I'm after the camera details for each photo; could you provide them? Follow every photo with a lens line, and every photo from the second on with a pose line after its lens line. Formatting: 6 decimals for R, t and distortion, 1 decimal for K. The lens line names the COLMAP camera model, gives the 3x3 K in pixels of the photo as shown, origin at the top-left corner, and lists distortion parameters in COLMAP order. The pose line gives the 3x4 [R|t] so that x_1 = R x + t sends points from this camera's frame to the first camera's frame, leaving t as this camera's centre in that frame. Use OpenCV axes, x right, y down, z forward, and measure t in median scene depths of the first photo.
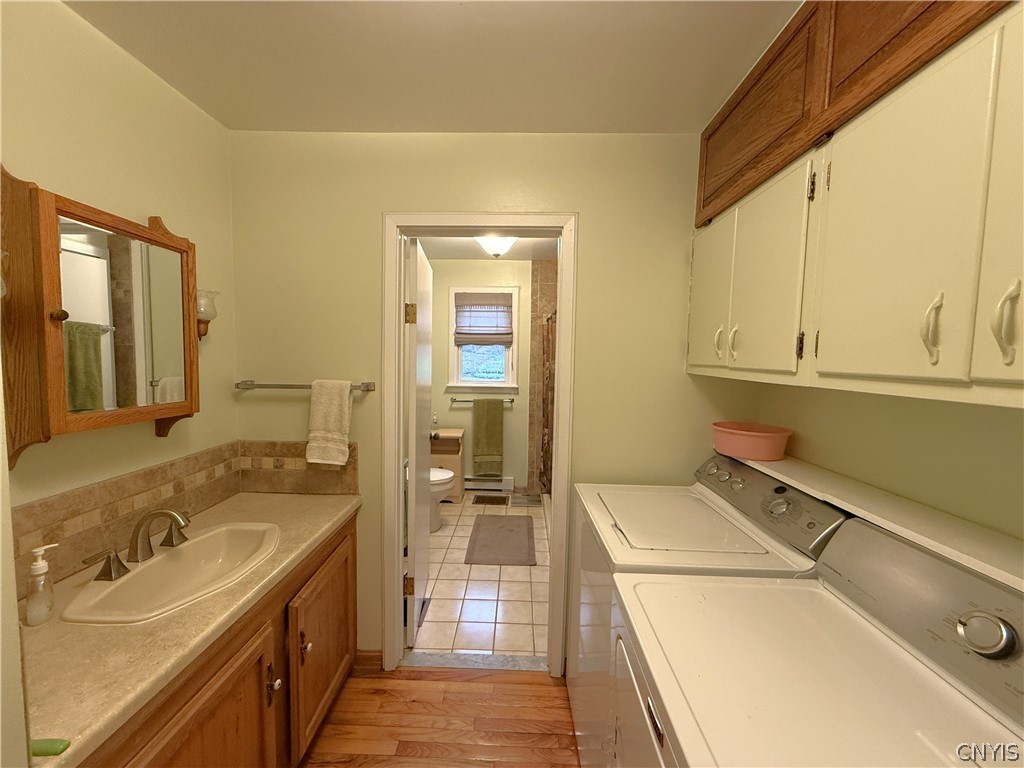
lens RADIAL K [[408.6, 0, 512.0], [0, 408.6, 383.1], [0, 0, 1]] dist [-0.000767, -0.000024]
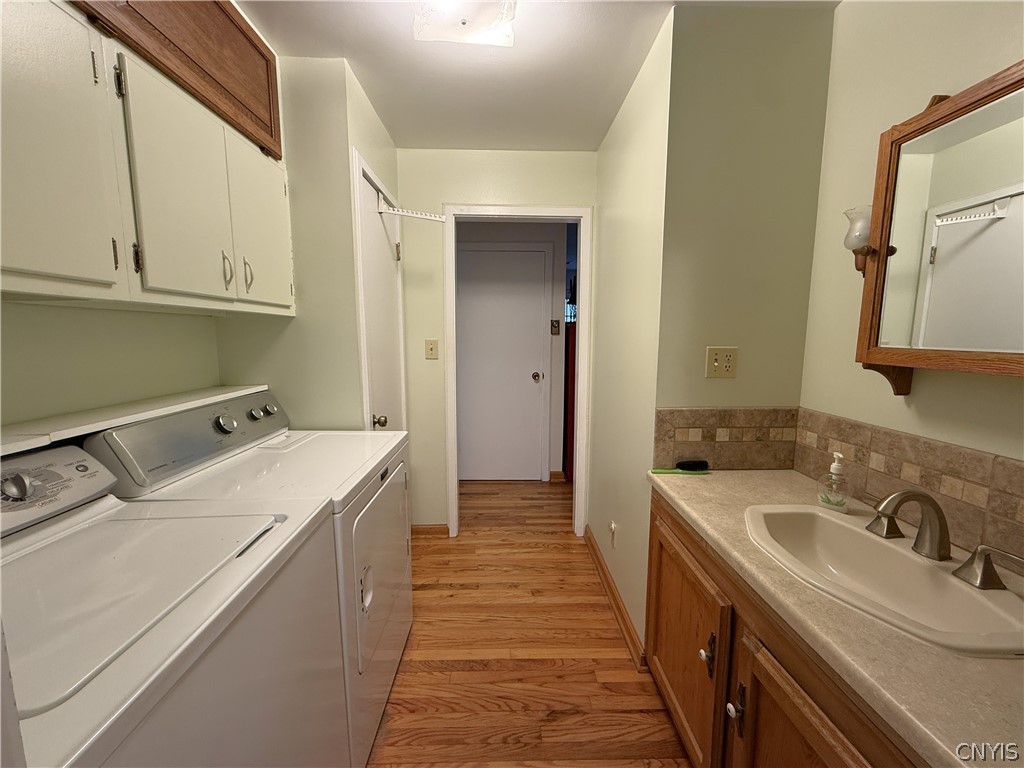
lens RADIAL K [[408.6, 0, 509.4], [0, 408.6, 386.7], [0, 0, 1]] dist [-0.000767, -0.000024]
pose [[-0.998949, -0.014812, -0.043386, -0.112313], [-0.022796, 0.981562, 0.189780, 0.001950], [0.039775, 0.190569, -0.980868, 1.910256]]
